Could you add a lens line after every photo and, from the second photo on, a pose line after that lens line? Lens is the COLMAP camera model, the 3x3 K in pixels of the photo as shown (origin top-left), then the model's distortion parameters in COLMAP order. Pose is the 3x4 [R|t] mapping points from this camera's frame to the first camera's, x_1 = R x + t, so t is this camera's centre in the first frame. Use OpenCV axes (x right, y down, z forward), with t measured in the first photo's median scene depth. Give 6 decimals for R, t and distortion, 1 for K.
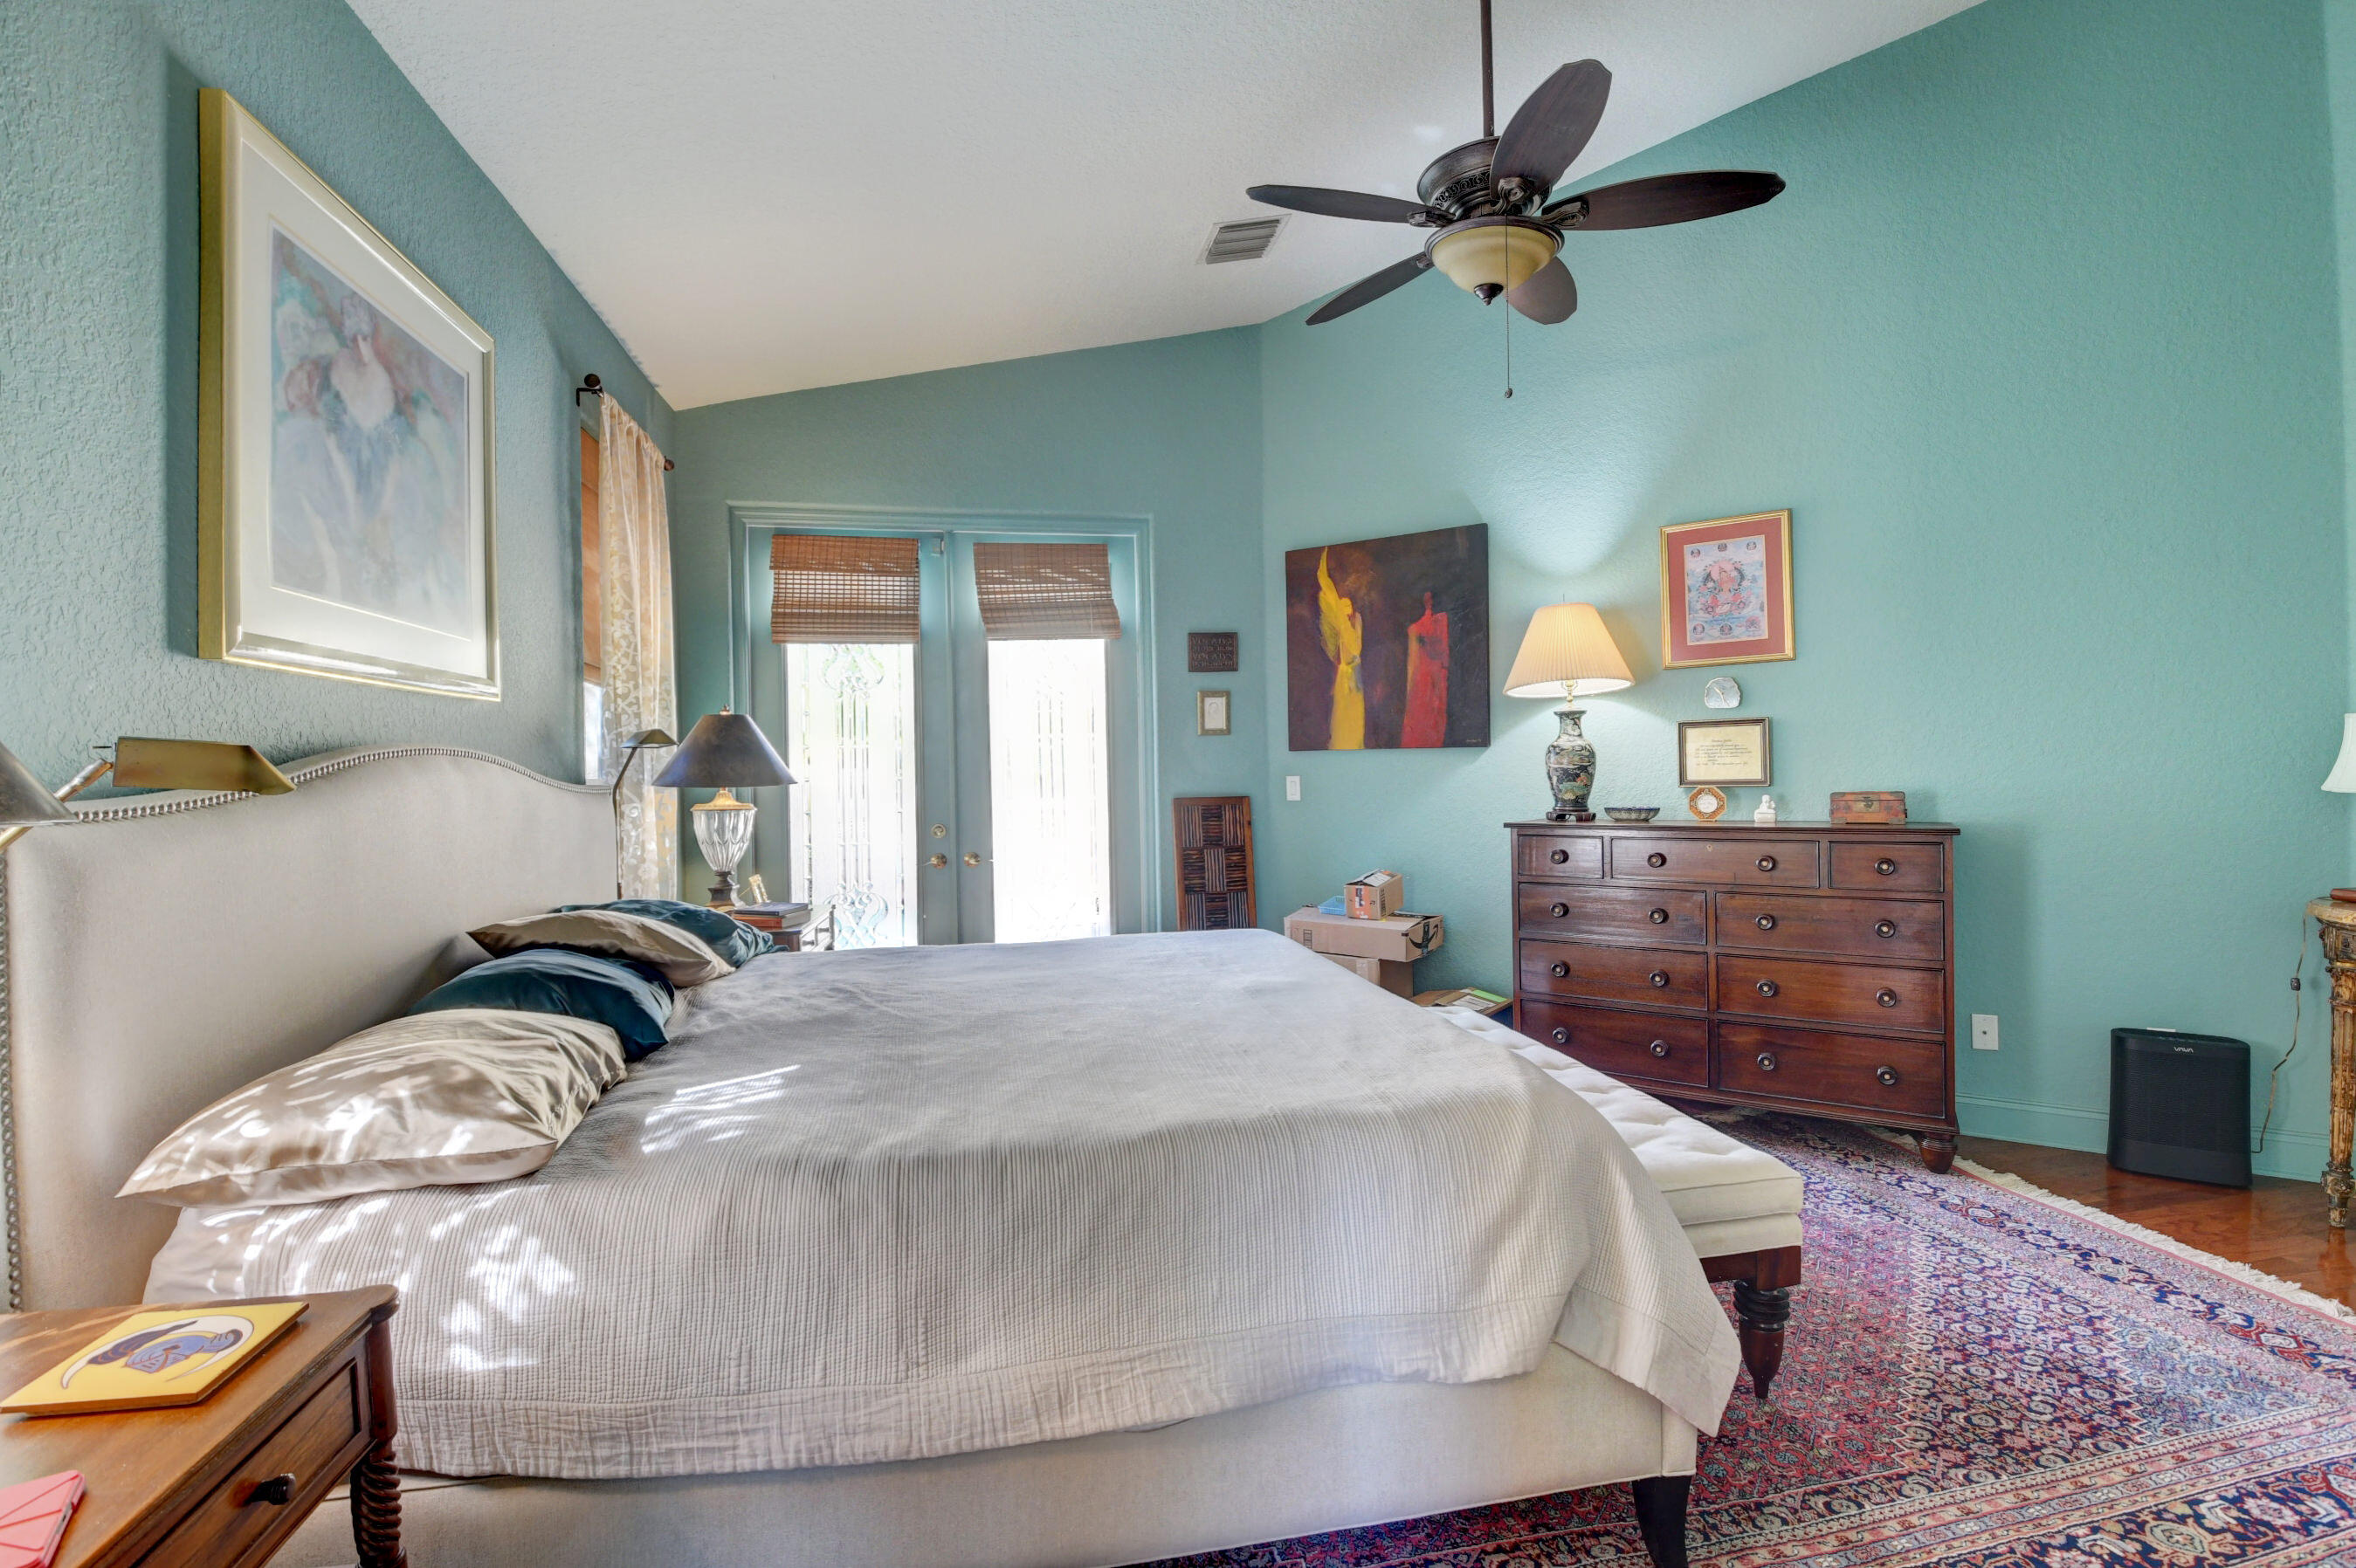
lens RADIAL K [[1044.5, 0, 1184.3], [0, 1044.5, 768.6], [0, 0, 1]] dist [0.002358, -0.015263]
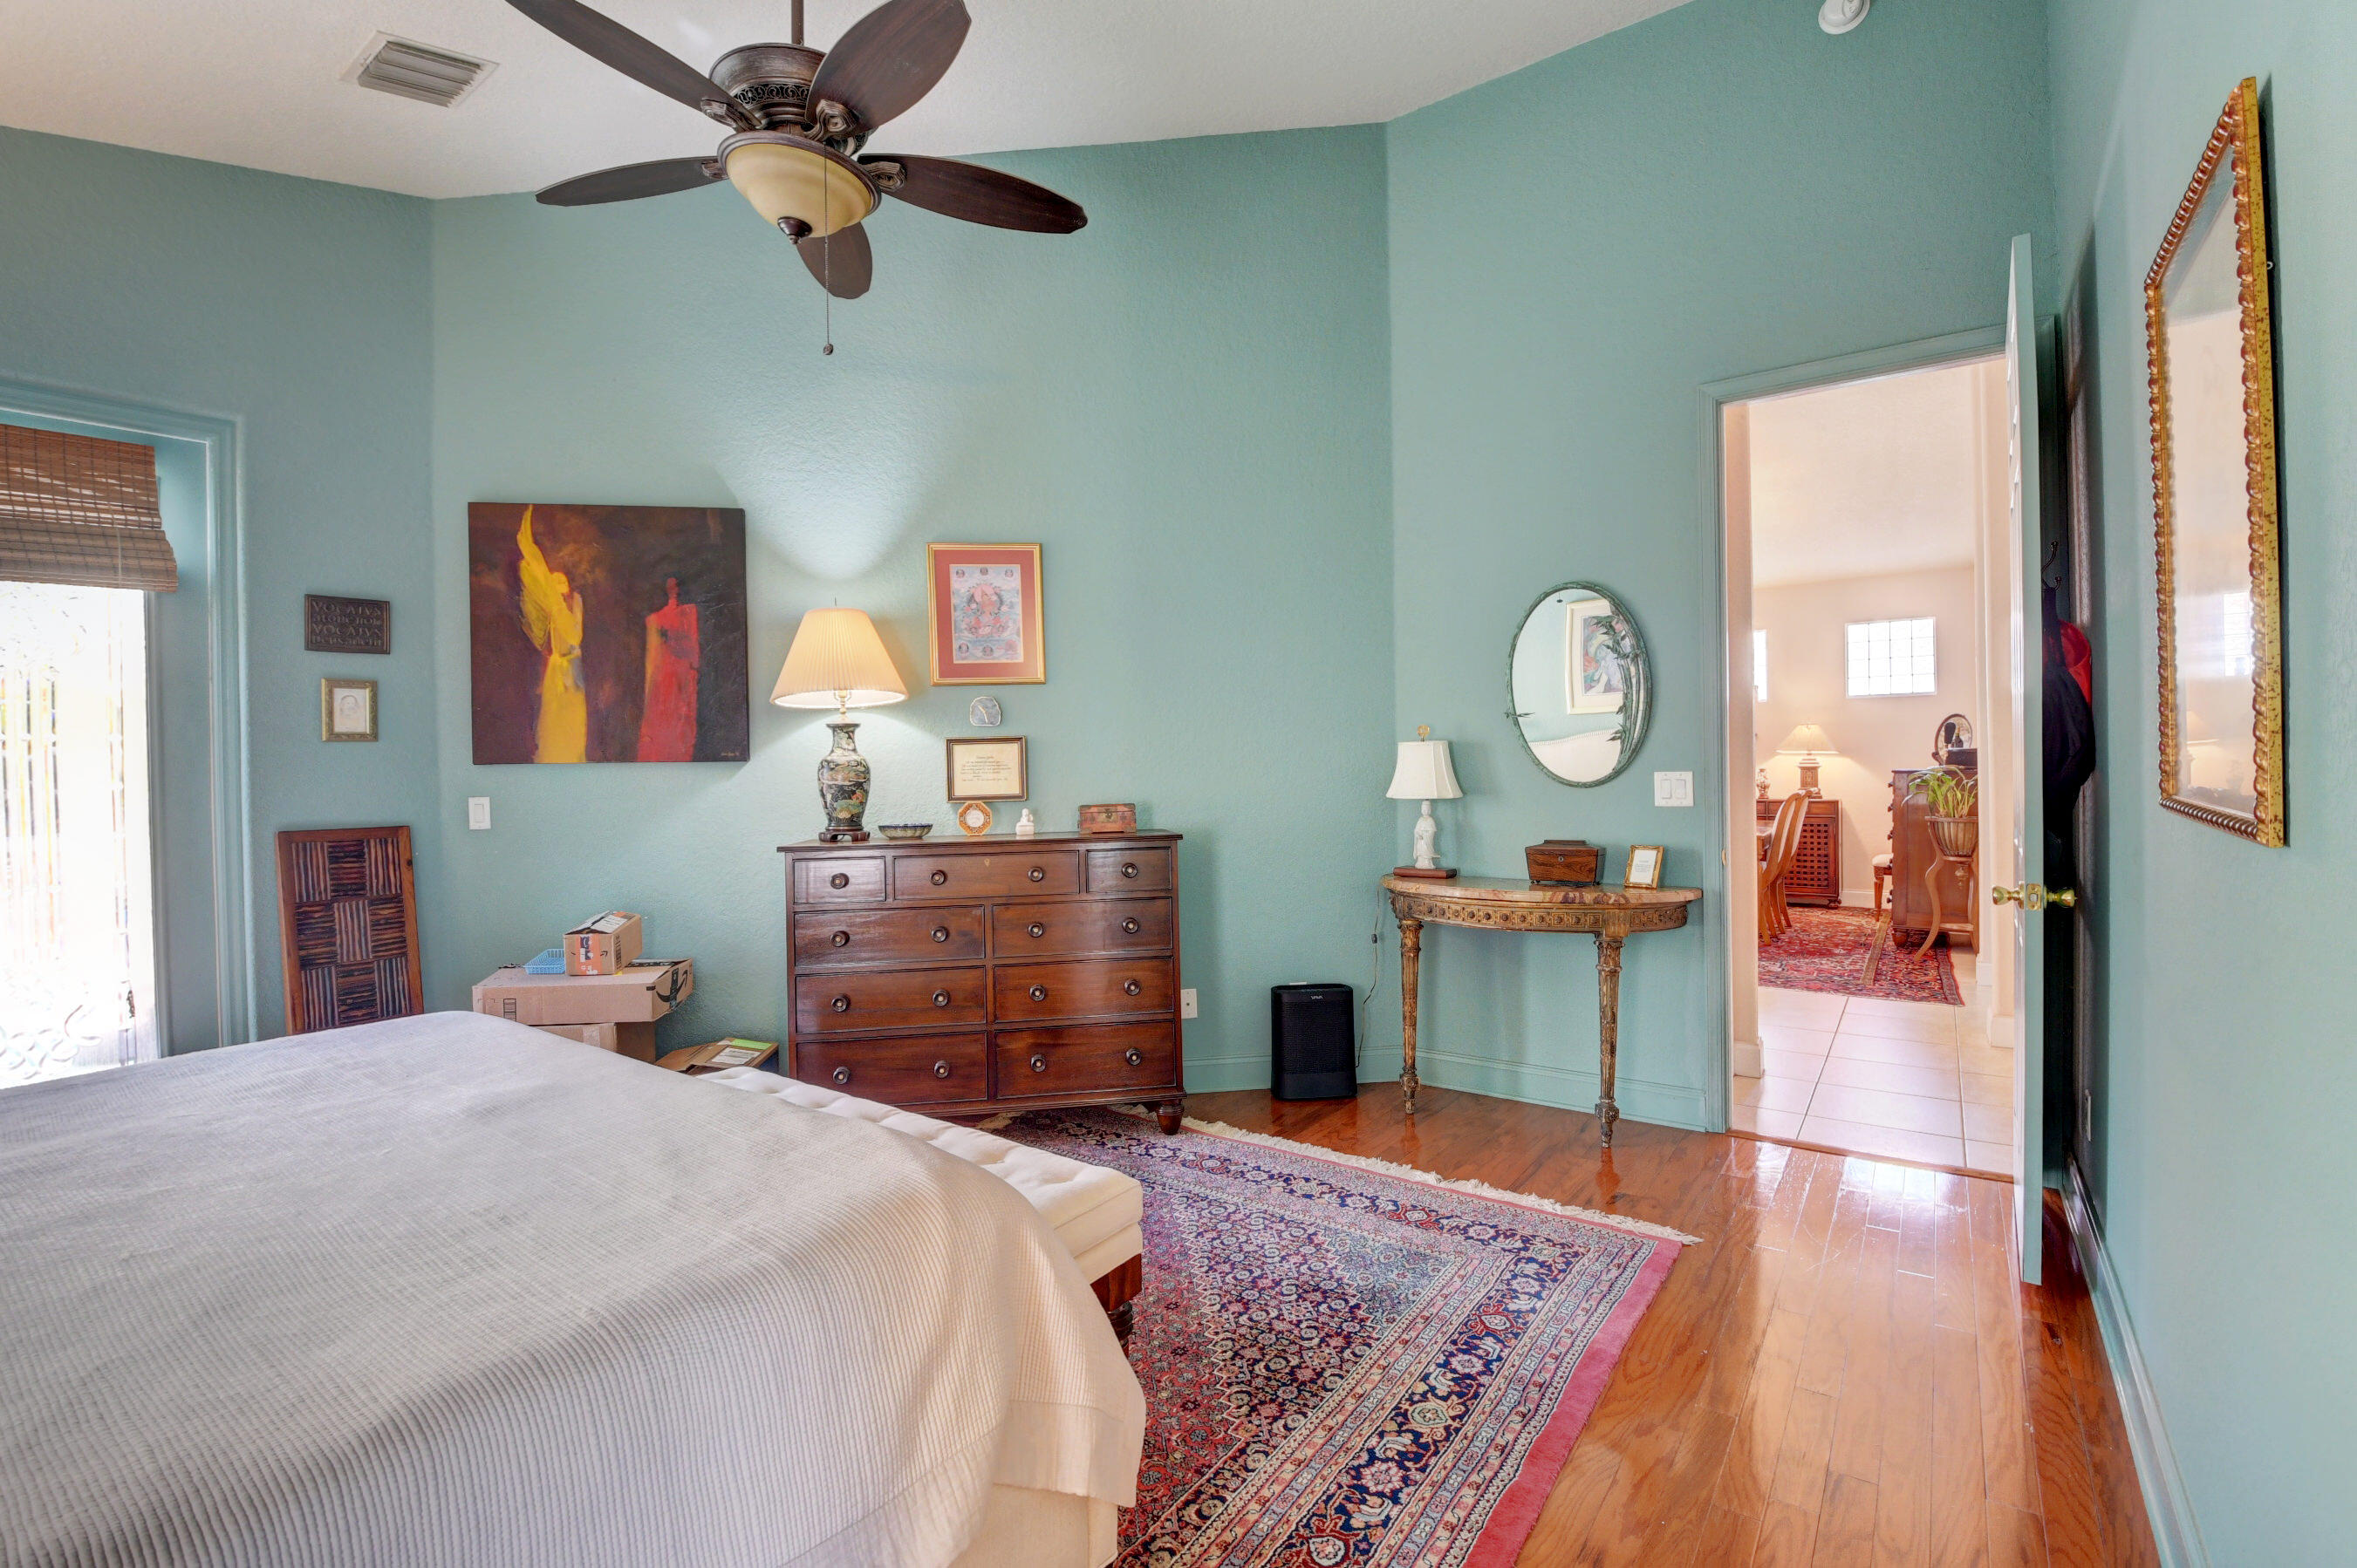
lens RADIAL K [[1044.9, 0, 1197.1], [0, 1044.9, 771.5], [0, 0, 1]] dist [0.002358, -0.015263]
pose [[0.738765, 0.002786, 0.673958, -0.032583], [0.006326, 0.999919, -0.011068, 0.000121], [-0.673934, 0.012440, 0.738687, 0.119452]]
